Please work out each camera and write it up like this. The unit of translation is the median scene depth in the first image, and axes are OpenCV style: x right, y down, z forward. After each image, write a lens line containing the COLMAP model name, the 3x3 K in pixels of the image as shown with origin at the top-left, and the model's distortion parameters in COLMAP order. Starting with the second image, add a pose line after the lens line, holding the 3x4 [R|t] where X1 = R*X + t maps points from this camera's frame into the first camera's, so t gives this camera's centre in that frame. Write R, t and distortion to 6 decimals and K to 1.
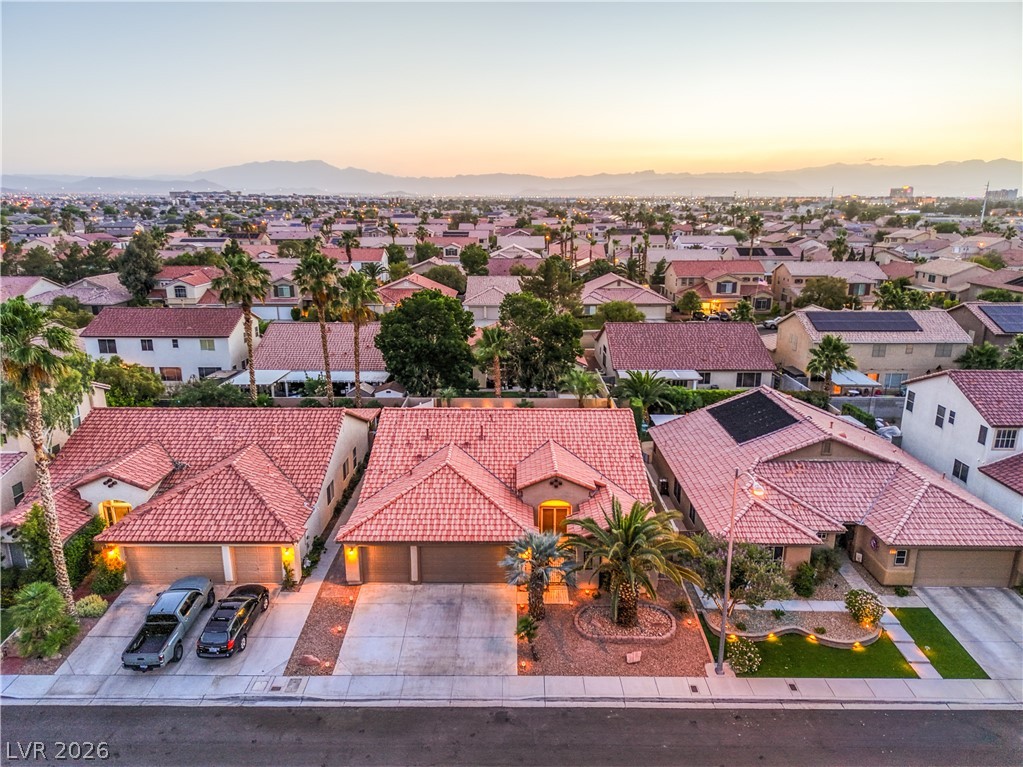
lens RADIAL K [[695.4, 0, 508.7], [0, 695.4, 382.2], [0, 0, 1]] dist [0.036551, -0.039865]
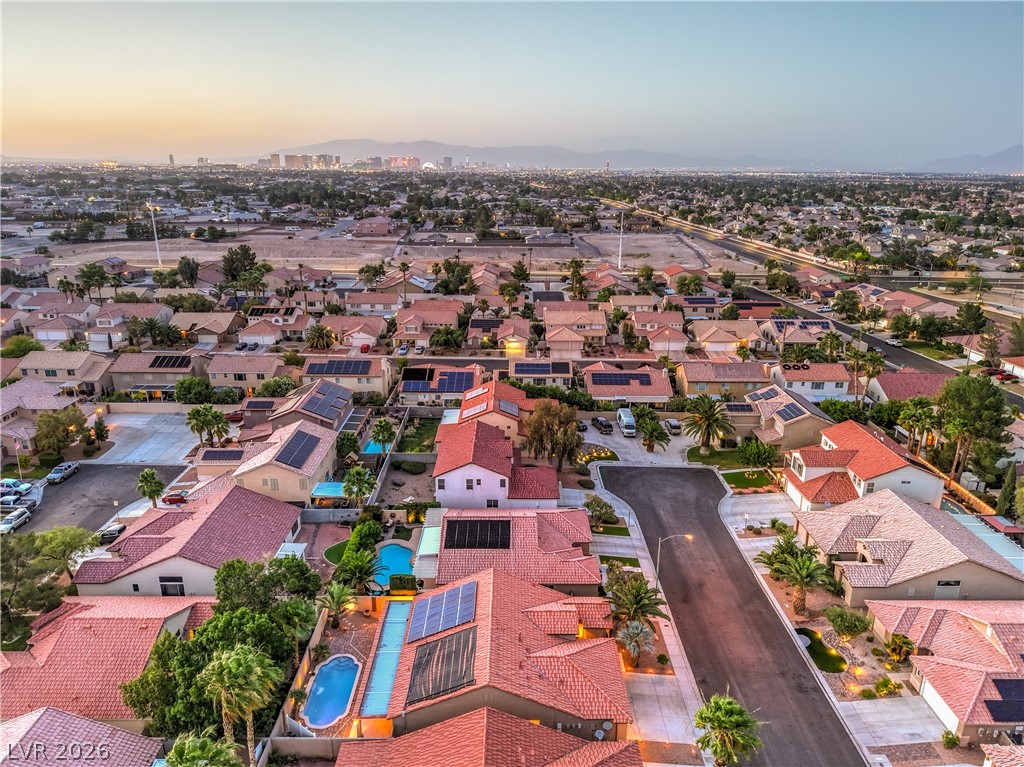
lens RADIAL K [[696.1, 0, 509.4], [0, 696.1, 388.8], [0, 0, 1]] dist [0.036551, -0.039865]
pose [[-0.005713, -0.311196, 0.950329, -1.322003], [0.248721, 0.920037, 0.302771, -0.884656], [-0.968558, 0.238096, 0.072145, 0.845783]]
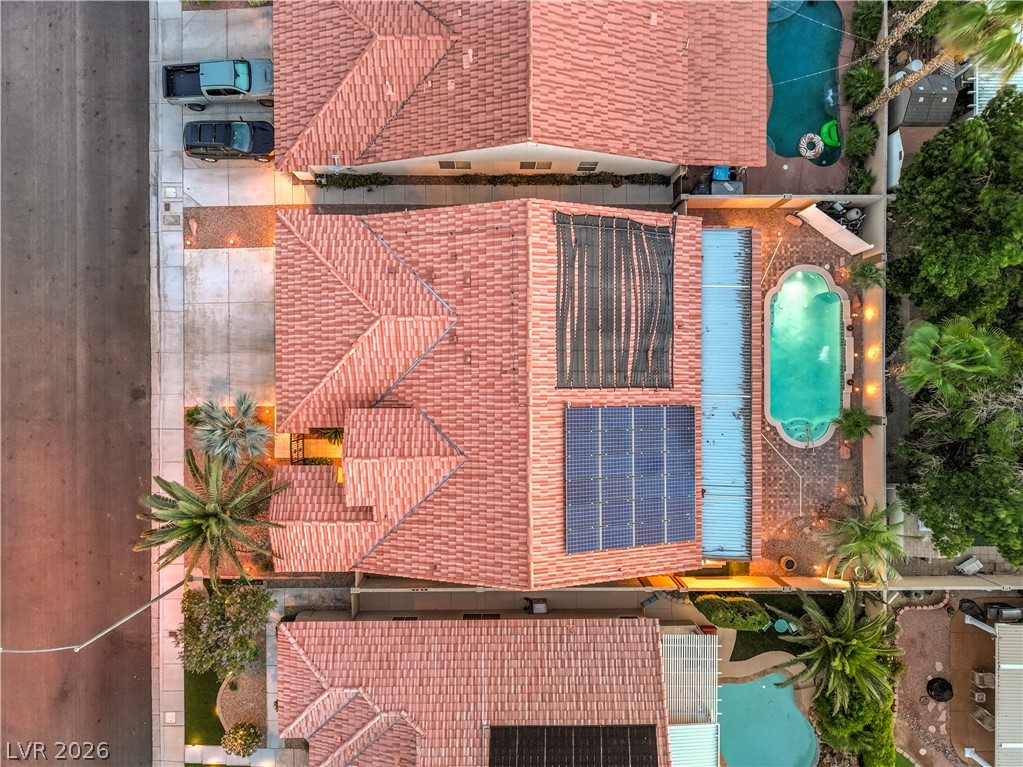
lens RADIAL K [[695.4, 0, 512.3], [0, 695.4, 388.8], [0, 0, 1]] dist [0.036551, -0.039865]
pose [[0.012650, 0.999896, 0.006884, -0.013931], [-0.257570, -0.003393, 0.966254, -0.645444], [0.966177, -0.013996, 0.257501, 0.918844]]
